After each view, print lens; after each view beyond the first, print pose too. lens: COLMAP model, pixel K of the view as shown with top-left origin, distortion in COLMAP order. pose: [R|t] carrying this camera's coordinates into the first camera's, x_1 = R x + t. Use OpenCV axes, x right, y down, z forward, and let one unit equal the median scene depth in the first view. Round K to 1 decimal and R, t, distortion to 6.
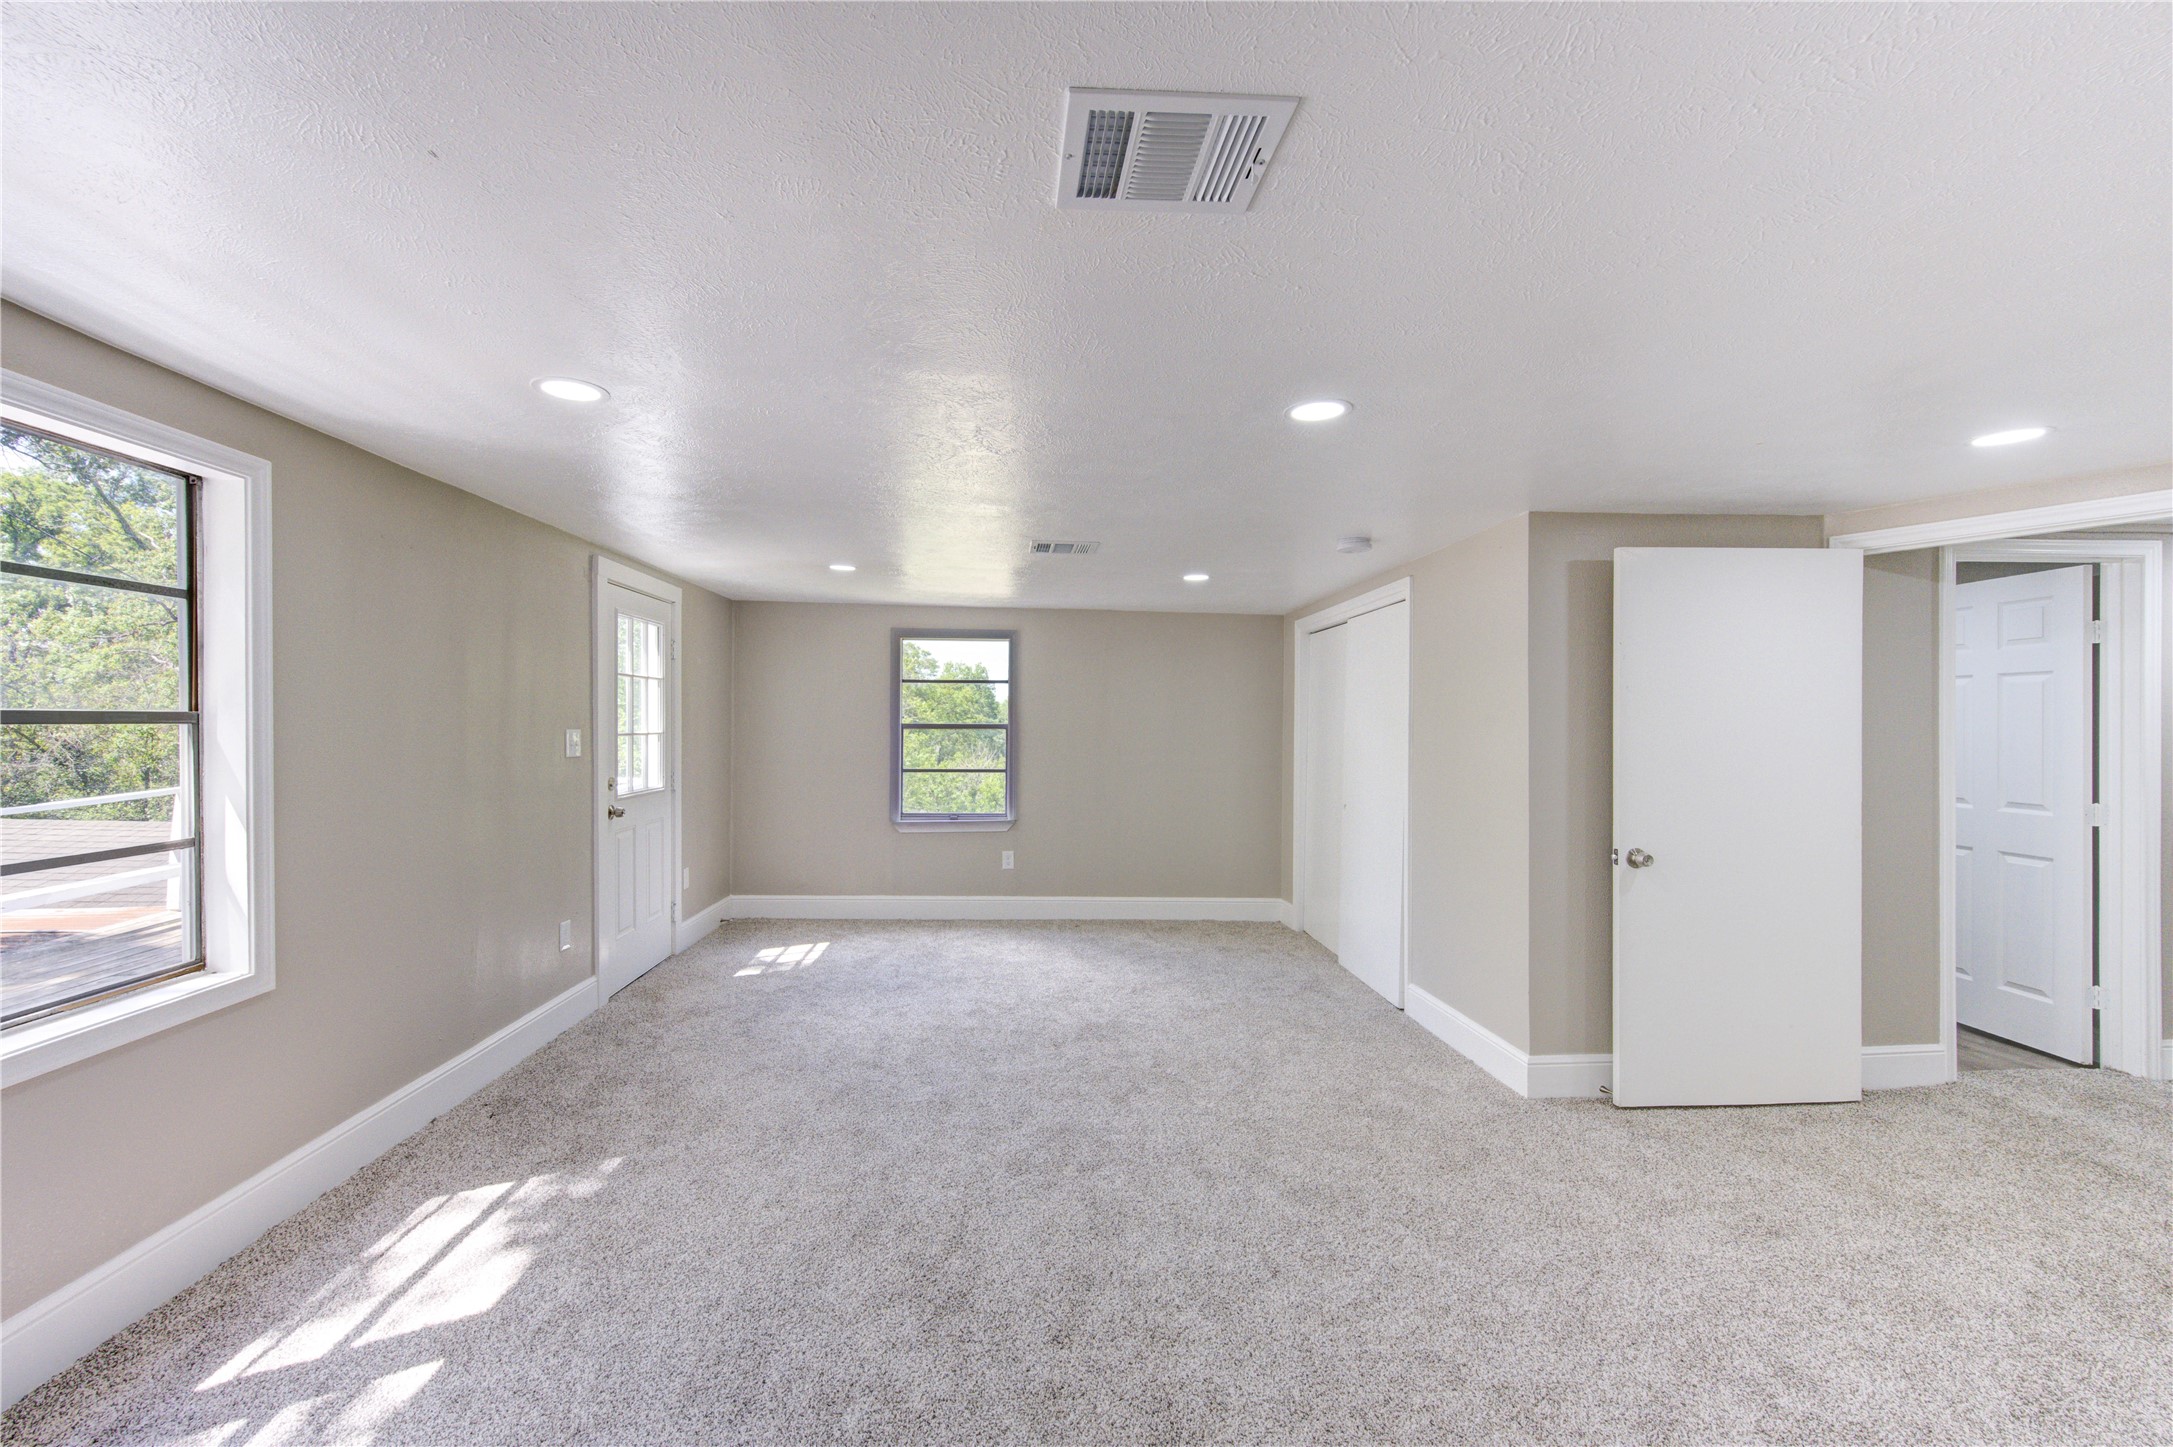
lens RADIAL K [[857.1, 0, 1047.6], [0, 857.1, 722.6], [0, 0, 1]] dist [0.000939, 0.000582]
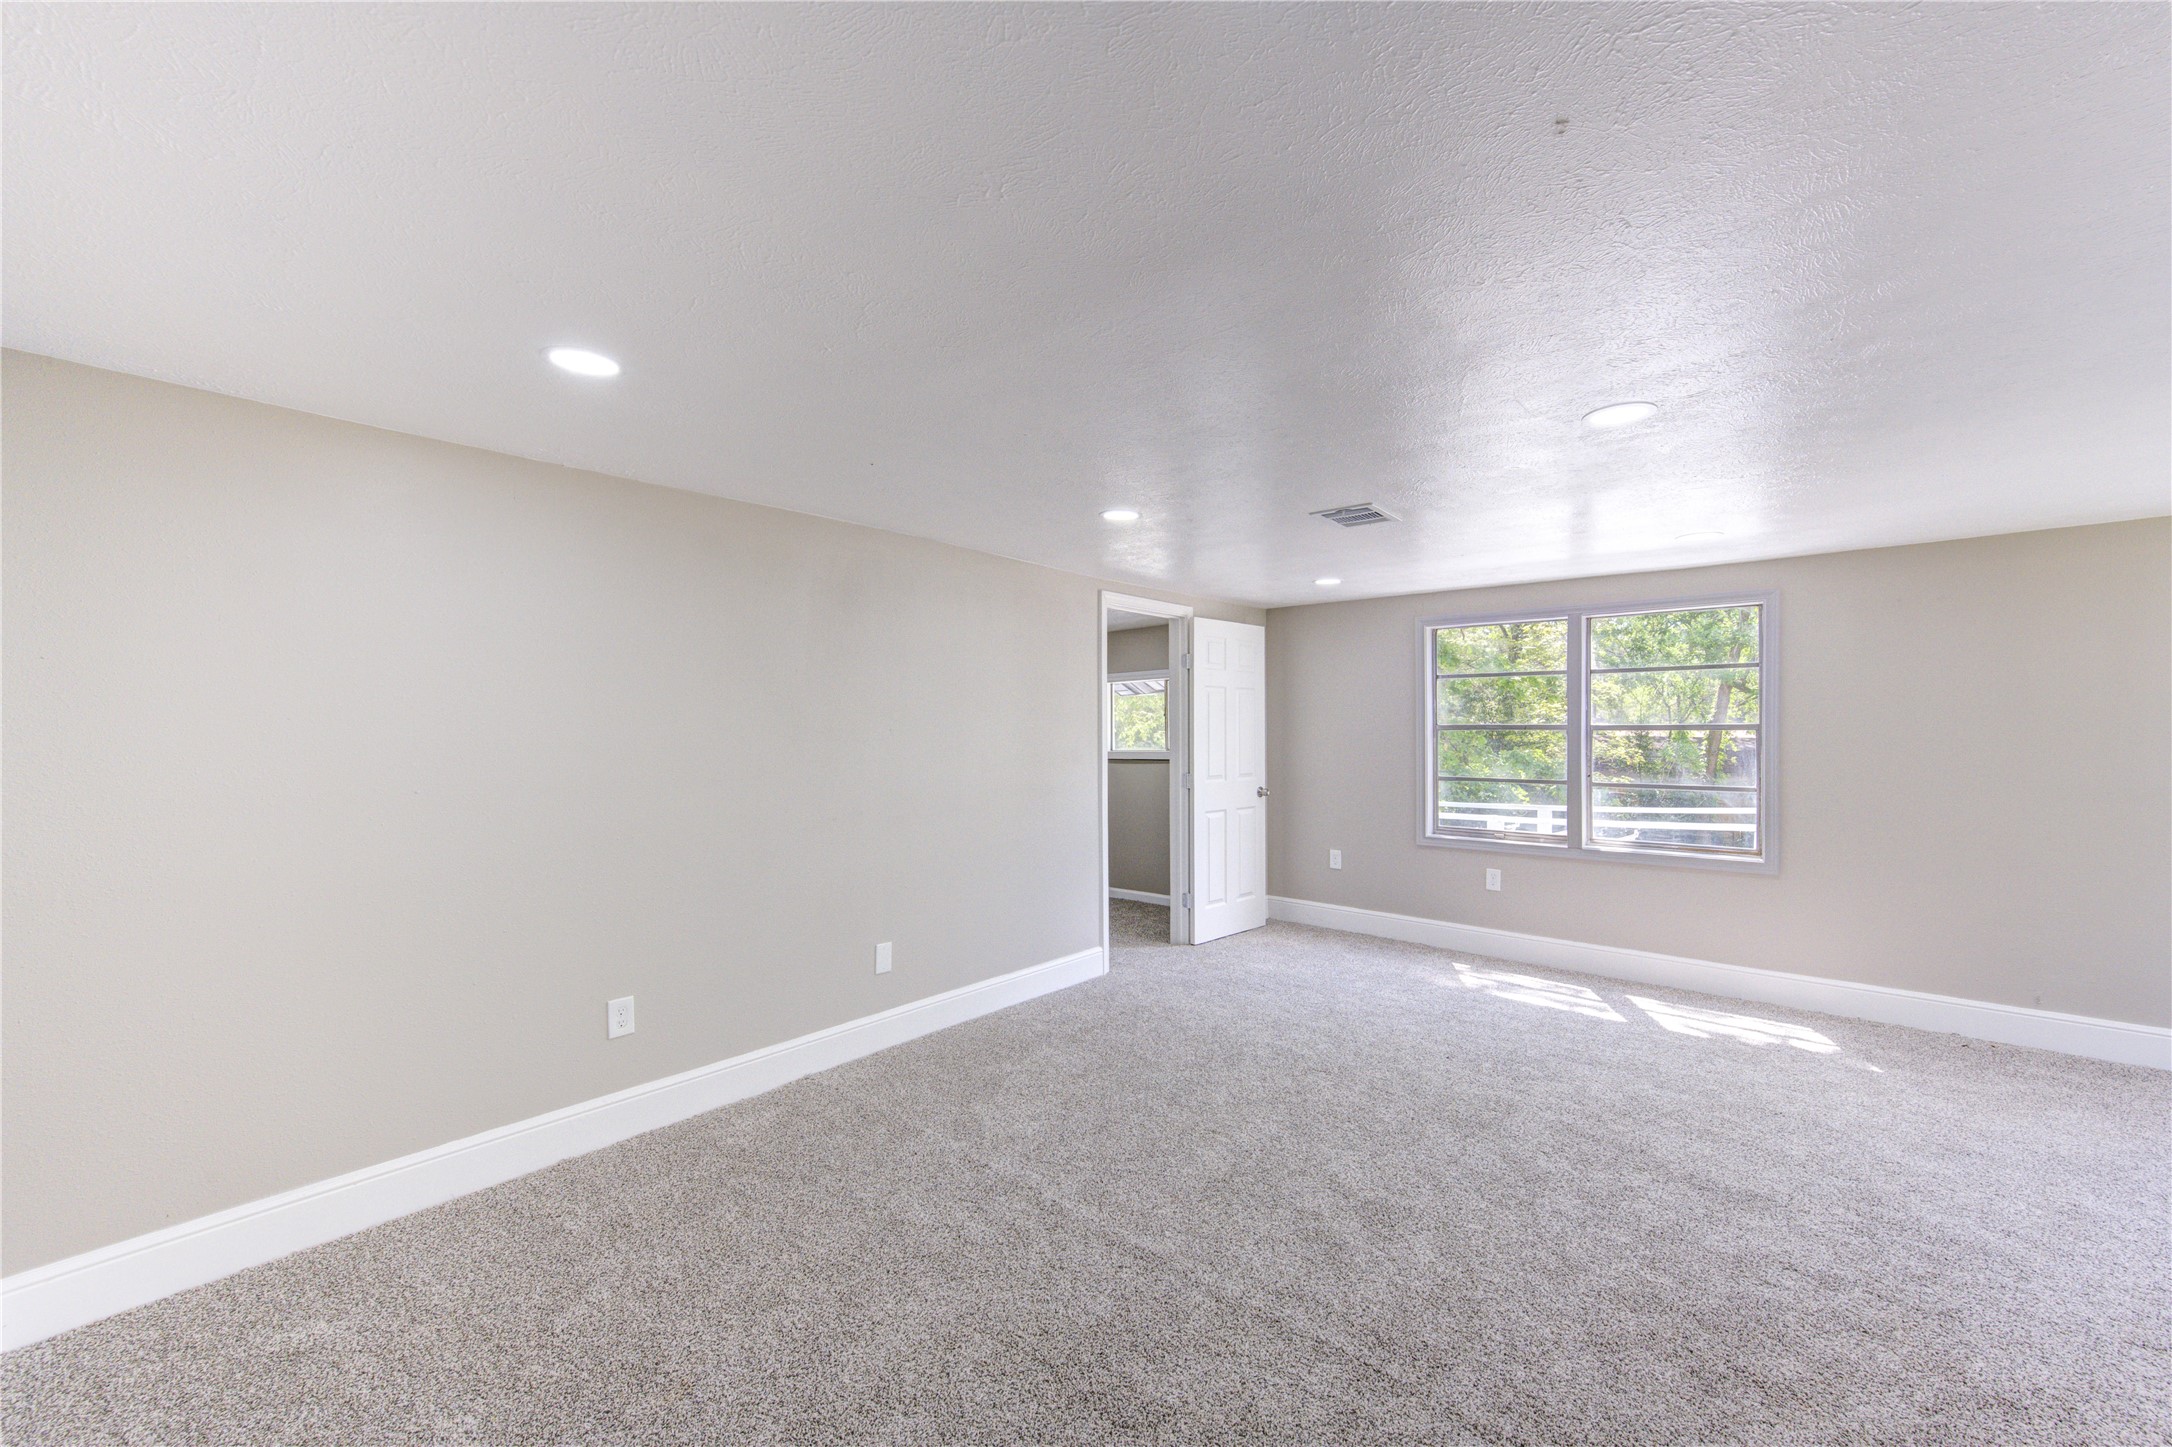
lens RADIAL K [[856.7, 0, 1076.7], [0, 856.7, 726.5], [0, 0, 1]] dist [0.000939, 0.000582]
pose [[-0.699144, -0.009124, -0.714923, 0.964968], [-0.002747, 0.999945, -0.010075, 0.011543], [0.714976, -0.005080, -0.699131, 0.808362]]
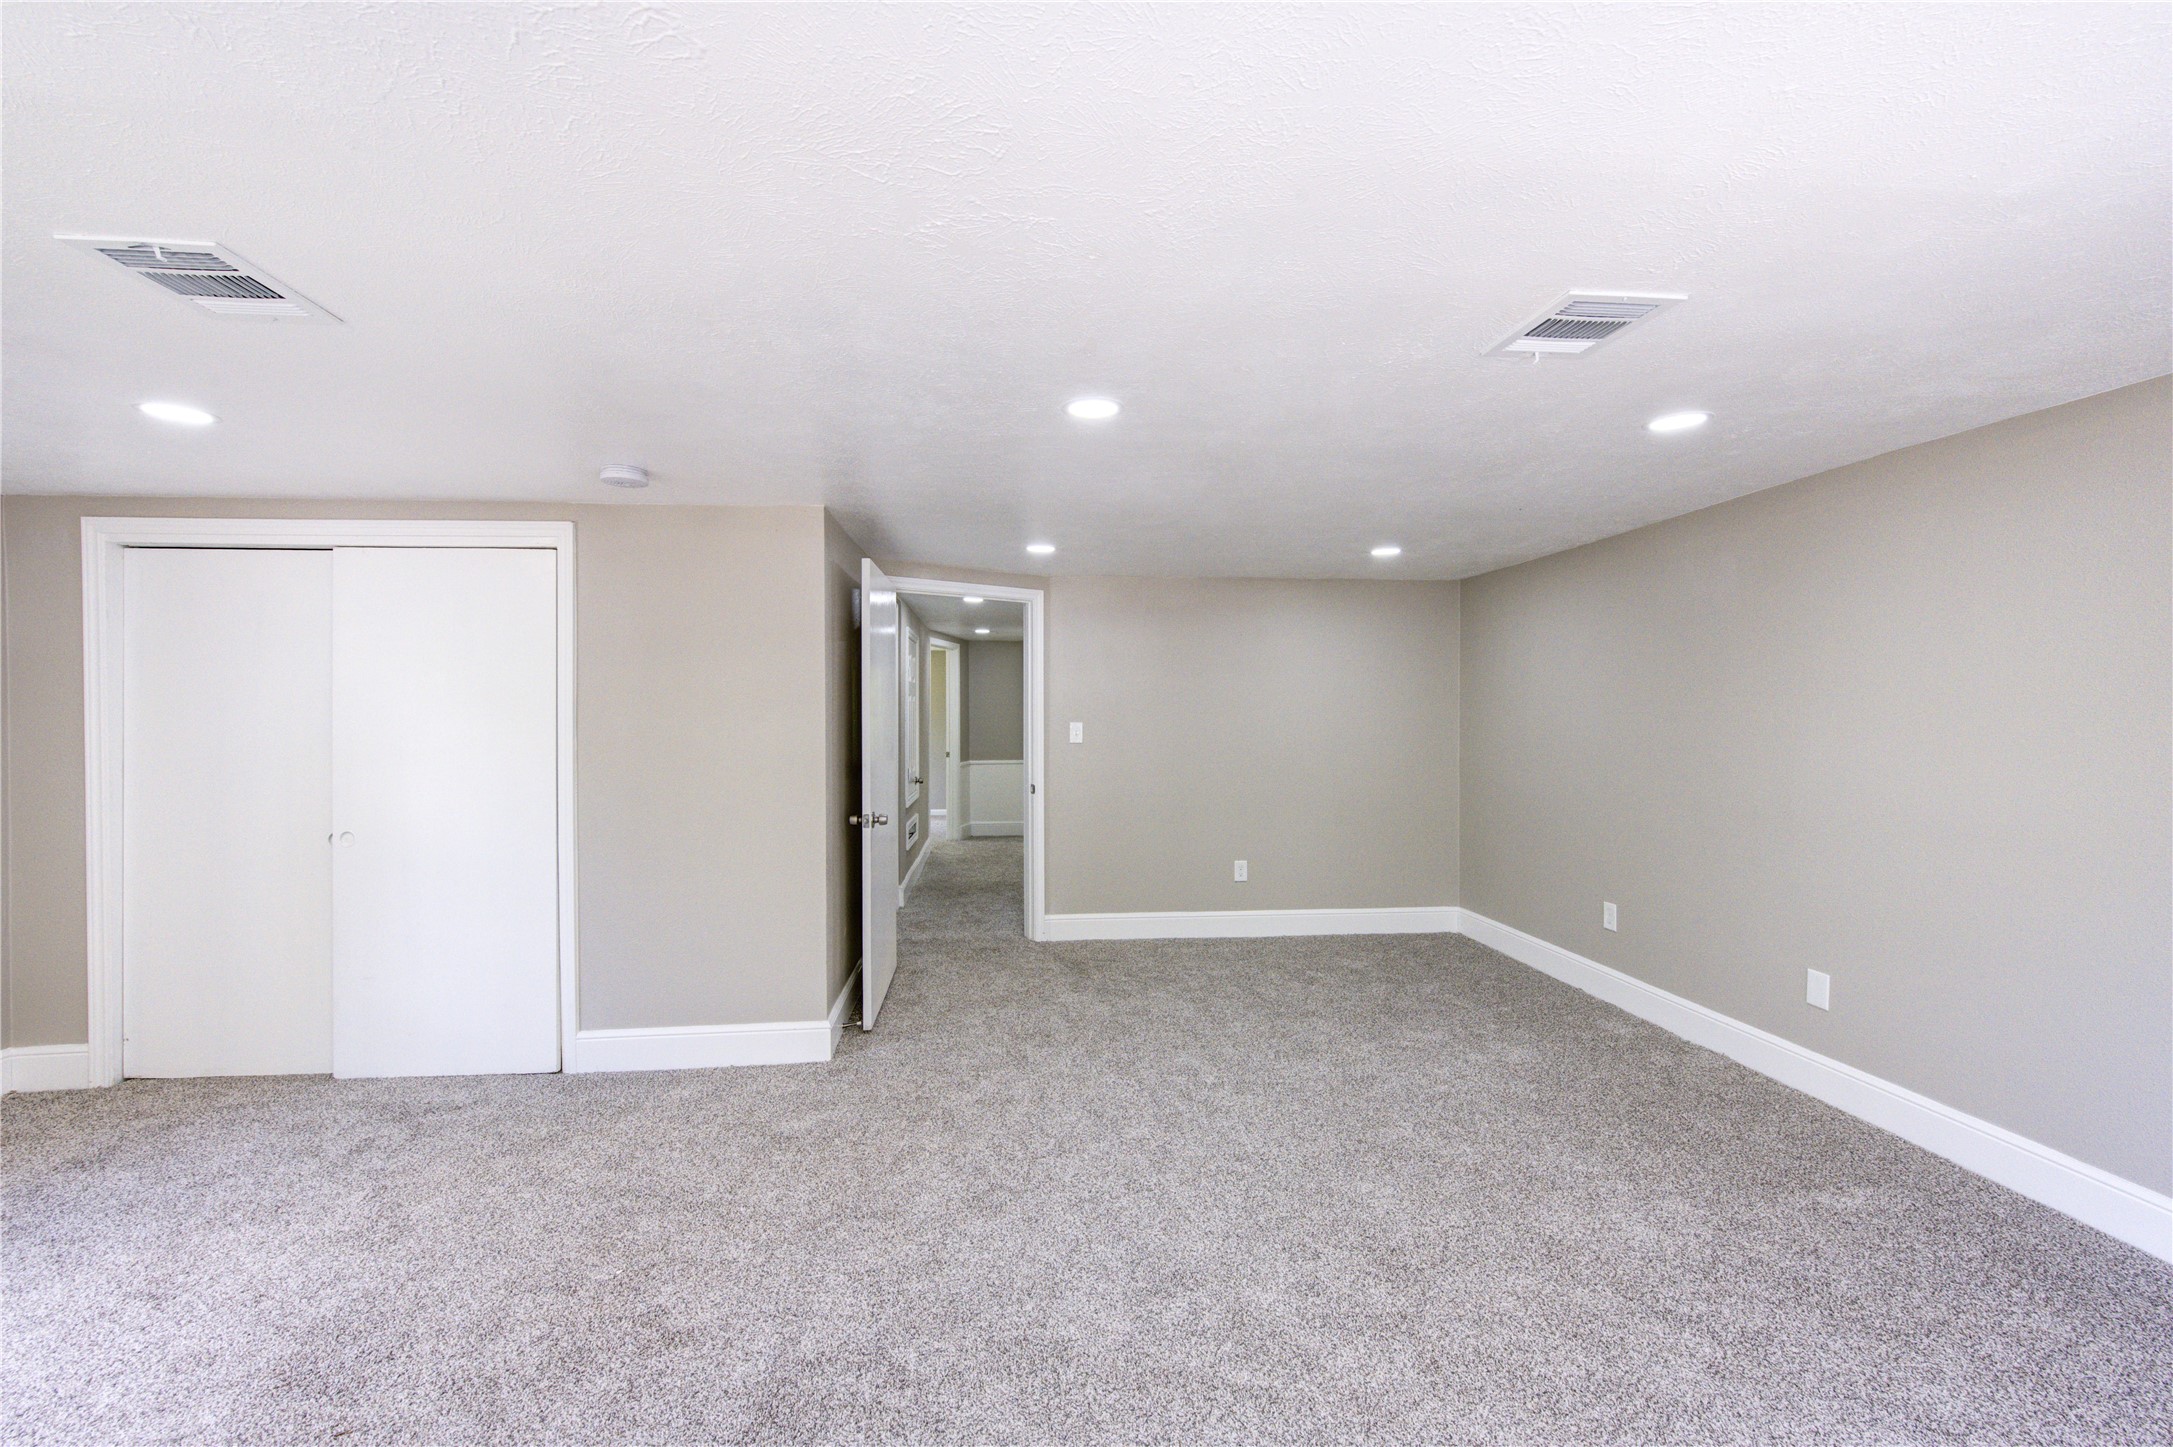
lens RADIAL K [[857.1, 0, 1073.4], [0, 857.1, 714.8], [0, 0, 1]] dist [0.000939, 0.000582]
pose [[-0.043354, -0.001300, 0.999059, -0.474951], [-0.001173, 0.999999, 0.001250, 0.008220], [-0.999059, -0.001118, -0.043355, 0.691005]]
